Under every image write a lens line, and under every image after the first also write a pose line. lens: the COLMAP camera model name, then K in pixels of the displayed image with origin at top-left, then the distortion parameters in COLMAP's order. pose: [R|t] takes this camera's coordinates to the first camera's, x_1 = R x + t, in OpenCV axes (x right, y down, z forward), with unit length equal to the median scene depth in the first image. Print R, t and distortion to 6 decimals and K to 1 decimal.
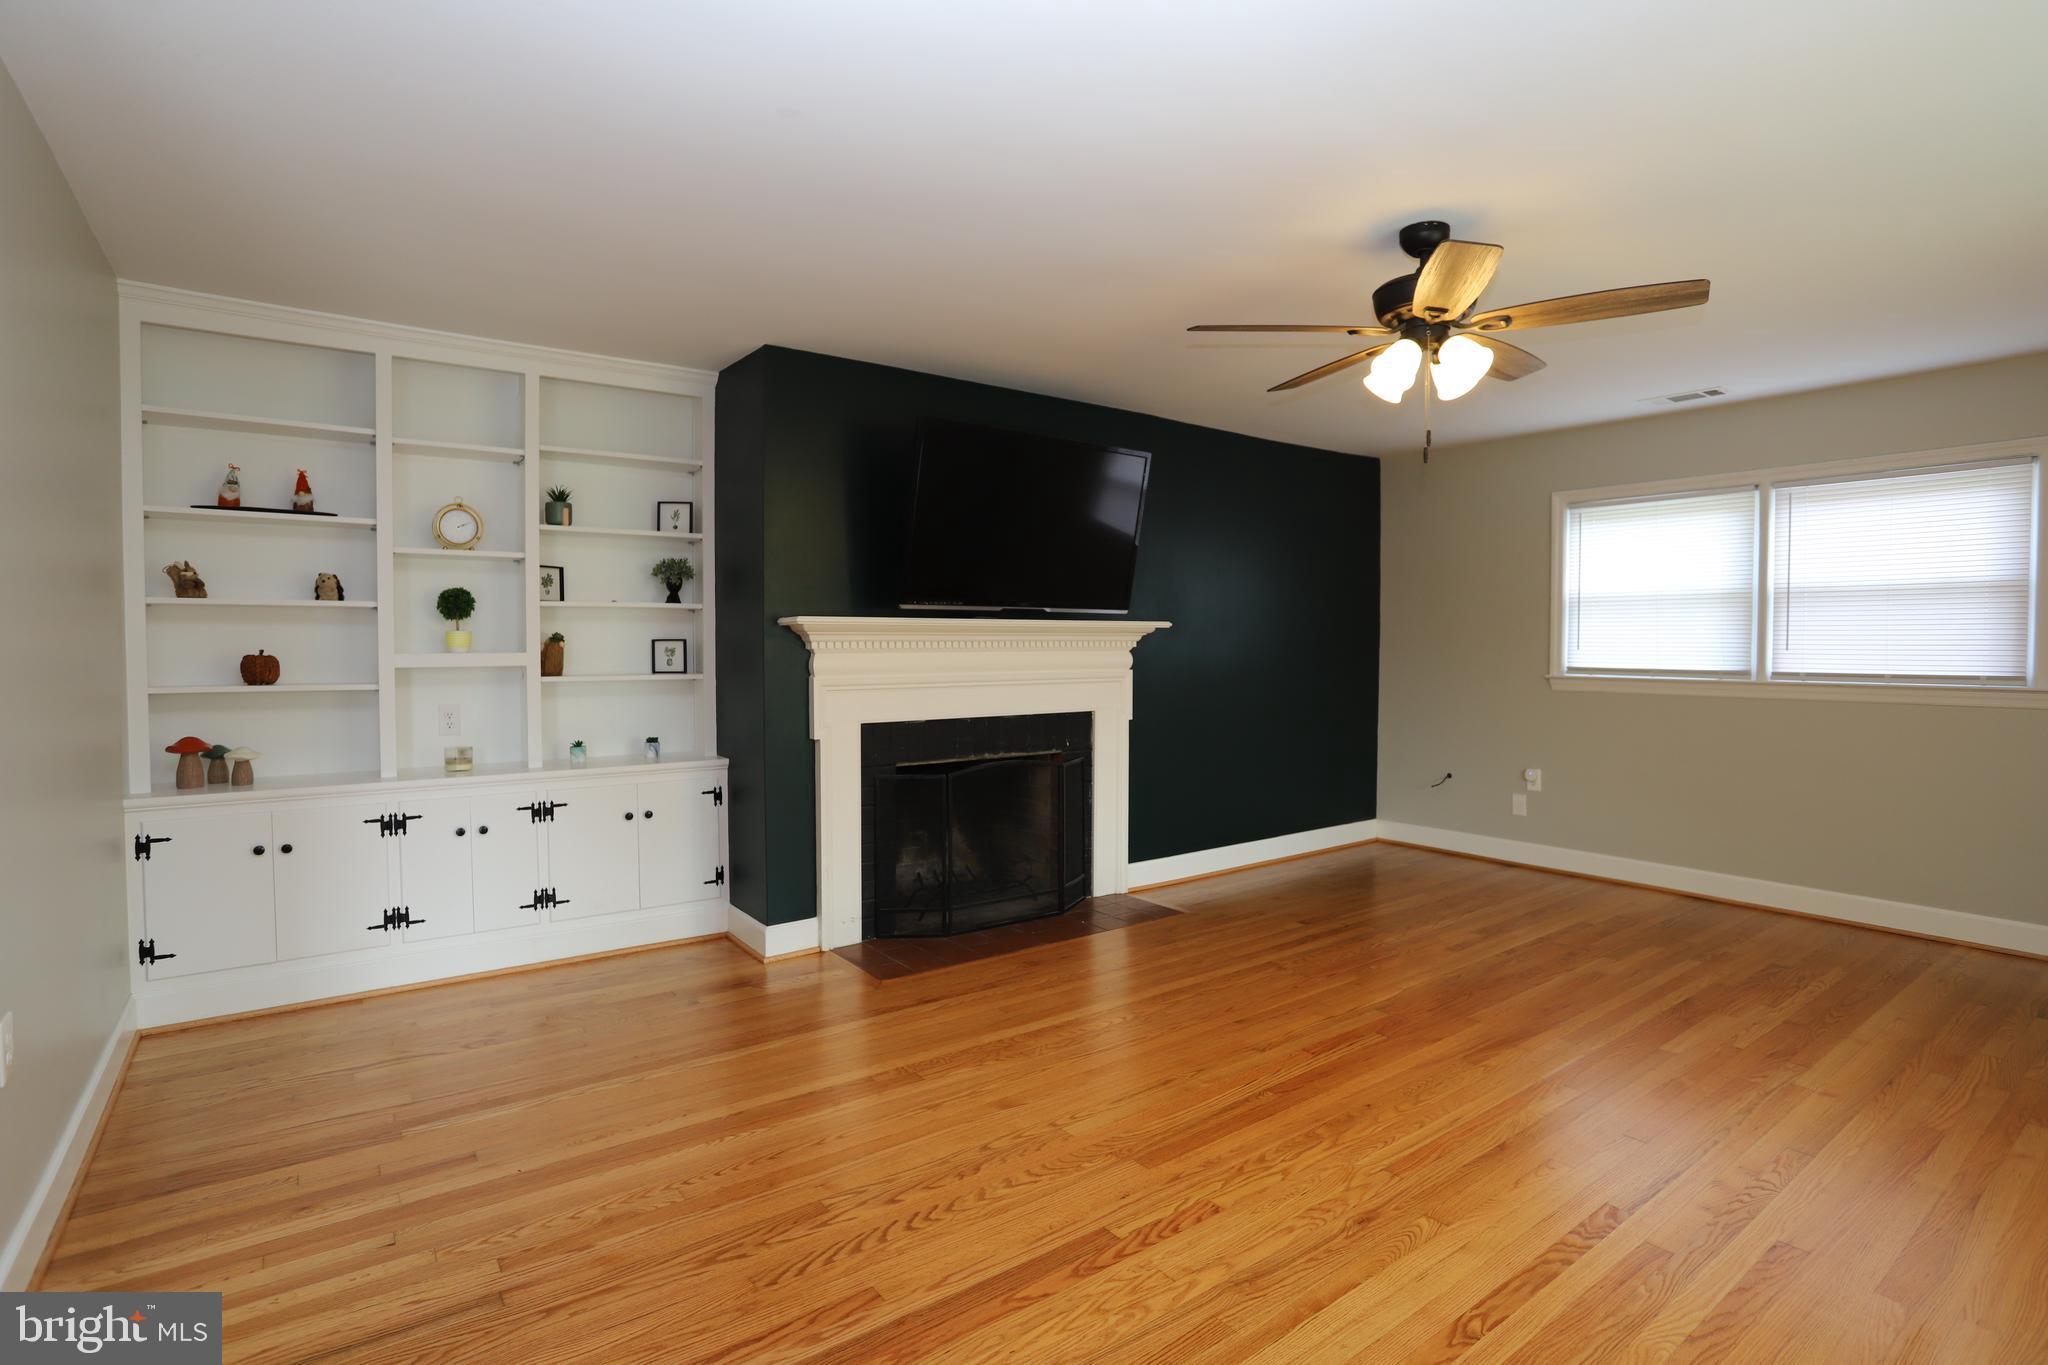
lens RADIAL K [[998.3, 0, 1016.8], [0, 998.3, 669.0], [0, 0, 1]] dist [-0.083473, 0.037618]
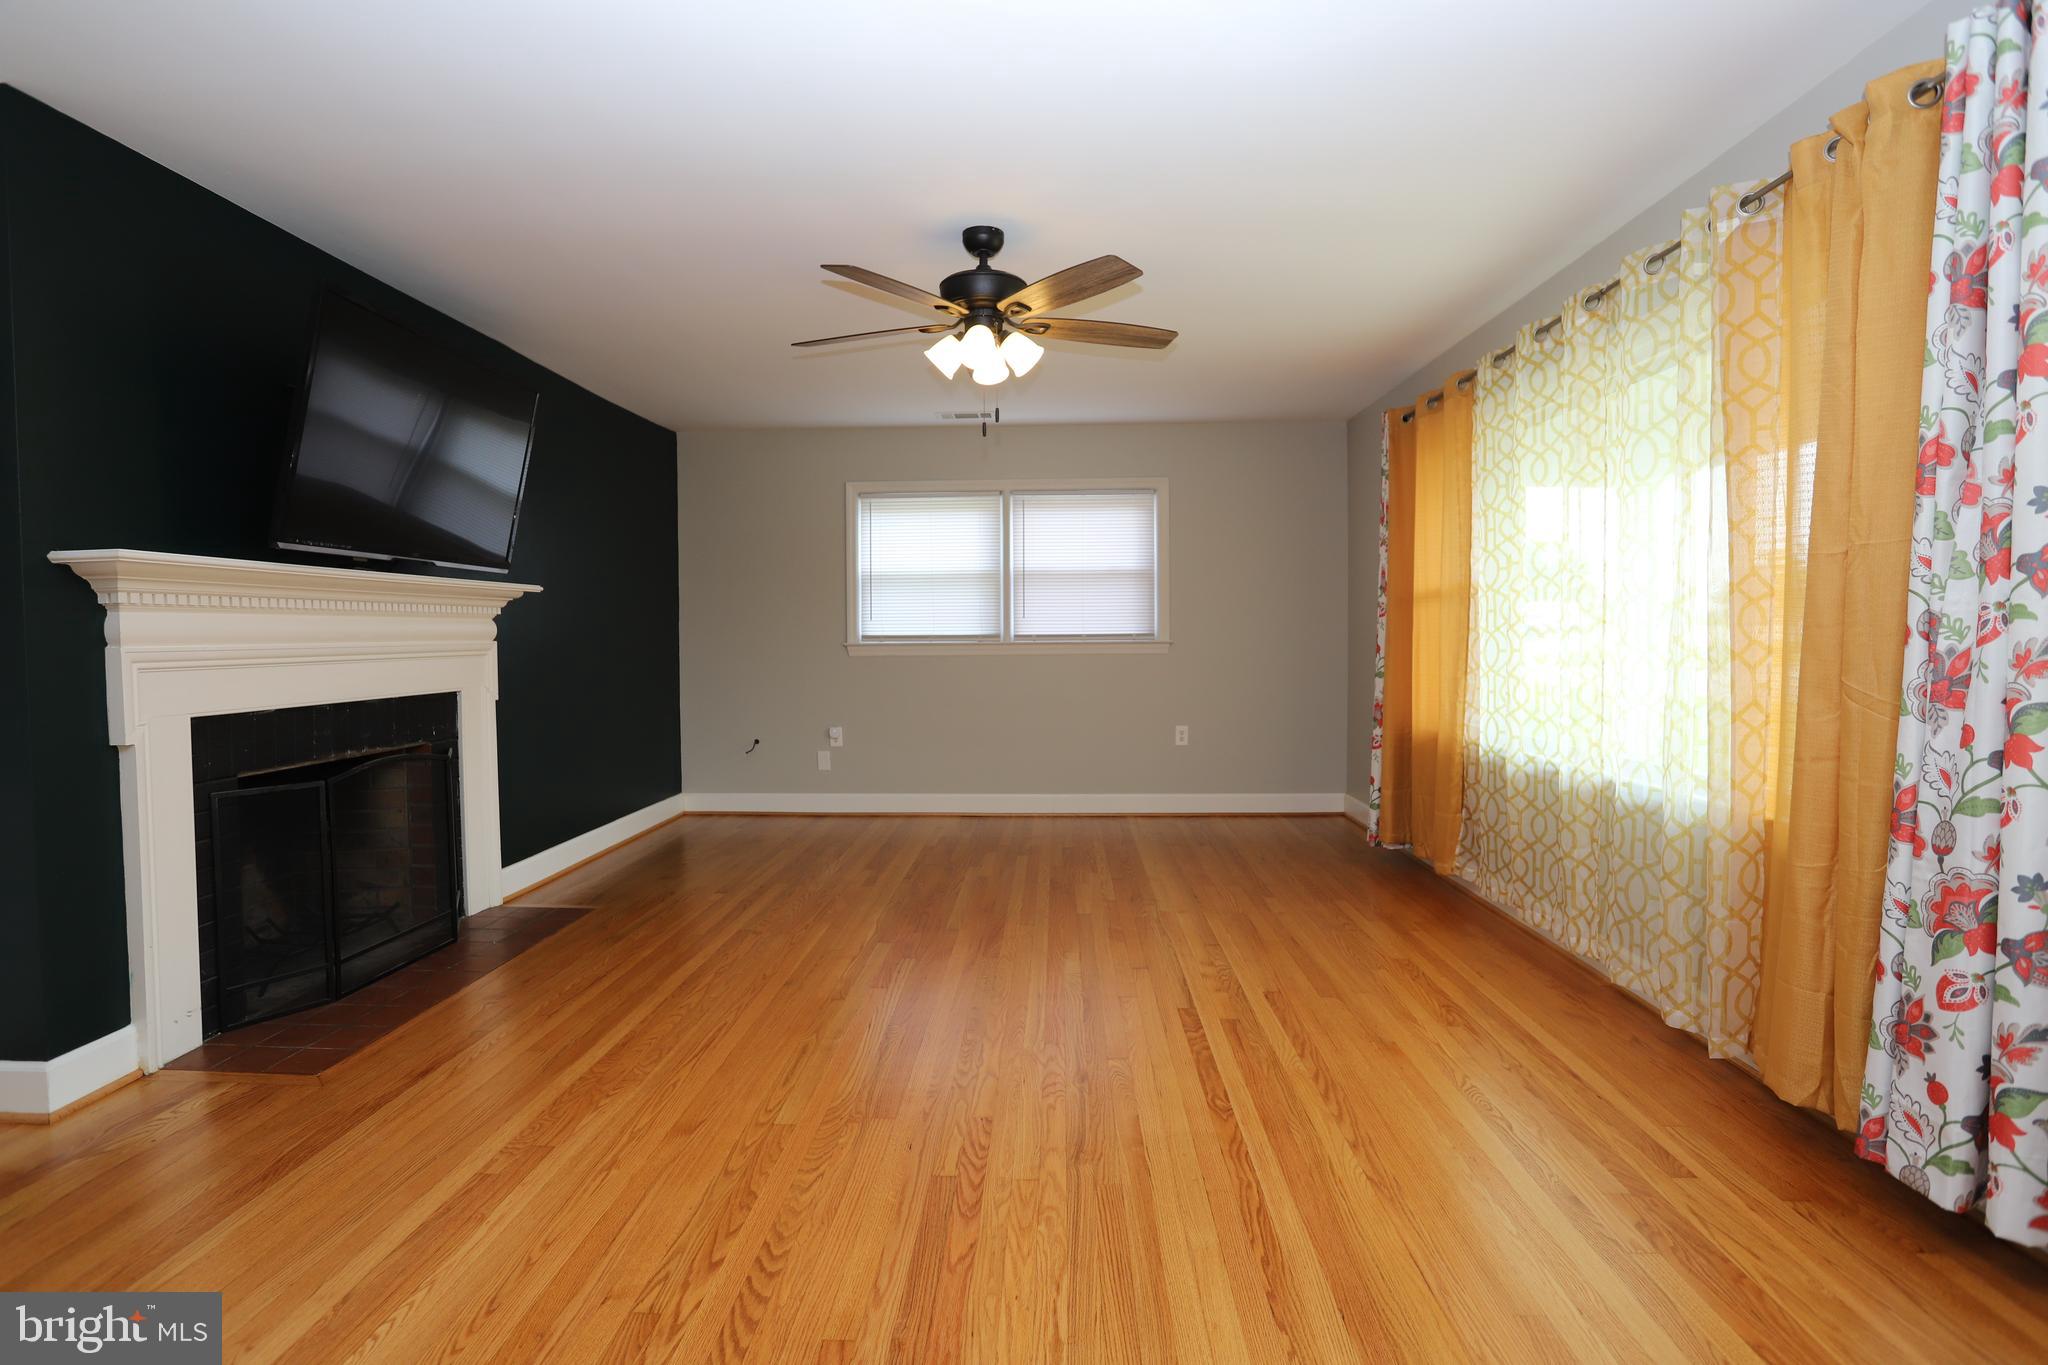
lens RADIAL K [[998.3, 0, 1016.8], [0, 998.3, 669.0], [0, 0, 1]] dist [-0.083473, 0.037618]
pose [[0.621391, -0.033708, 0.782775, -0.328835], [0.029976, 0.999365, 0.019240, 0.027733], [-0.782927, 0.011509, 0.622007, 0.174131]]
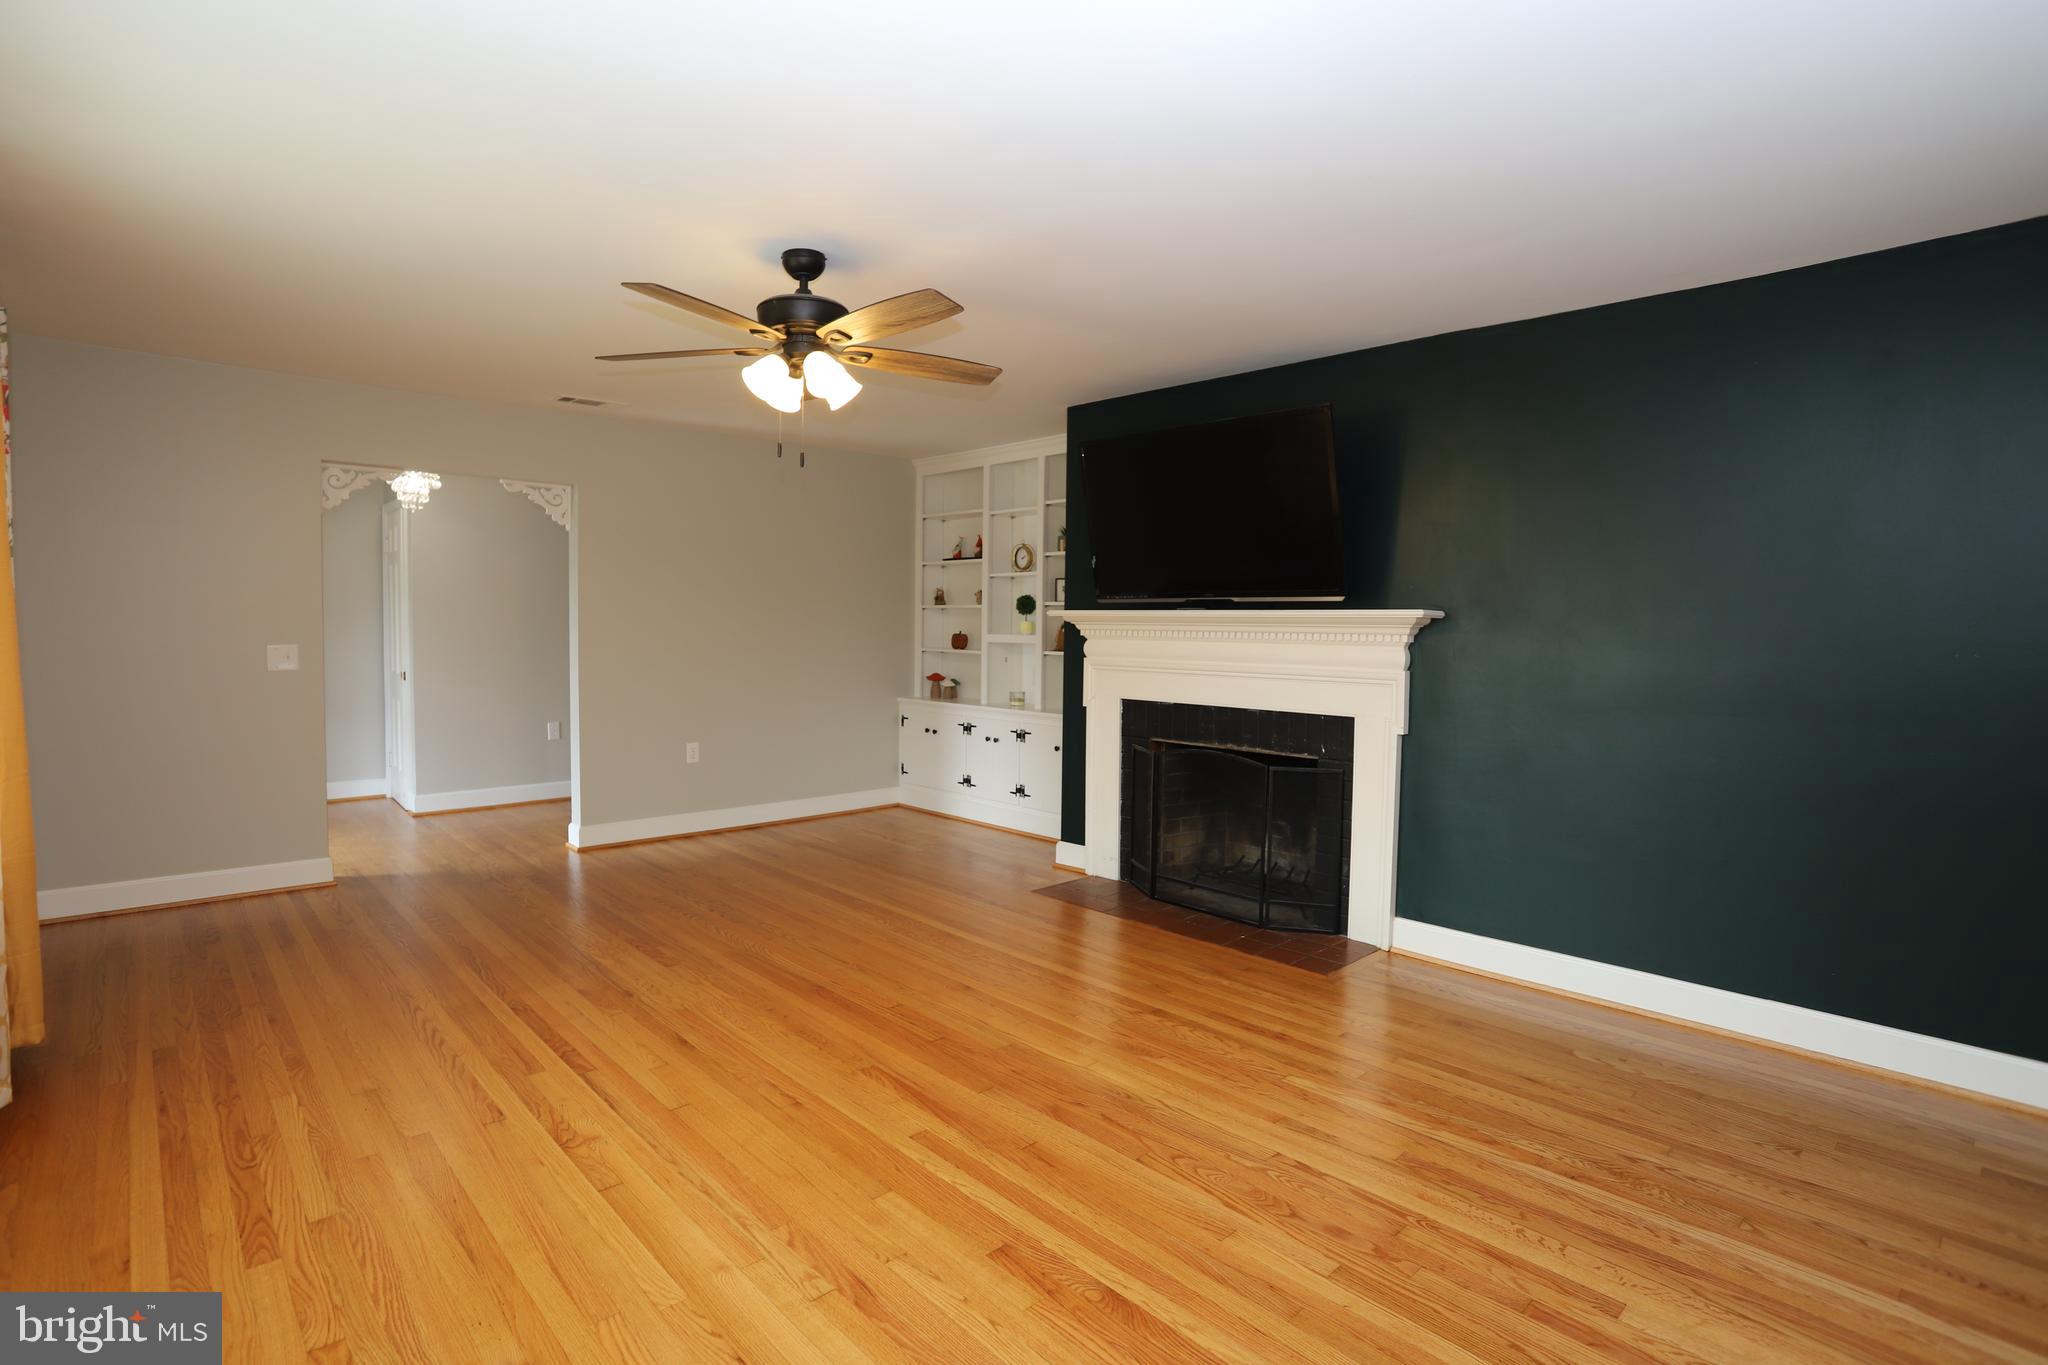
lens RADIAL K [[998.3, 0, 1016.8], [0, 998.3, 669.0], [0, 0, 1]] dist [-0.083473, 0.037618]
pose [[0.122865, 0.045108, -0.991398, 1.068155], [-0.038488, 0.998432, 0.040658, -0.026067], [0.991677, 0.033162, 0.124409, 0.760625]]
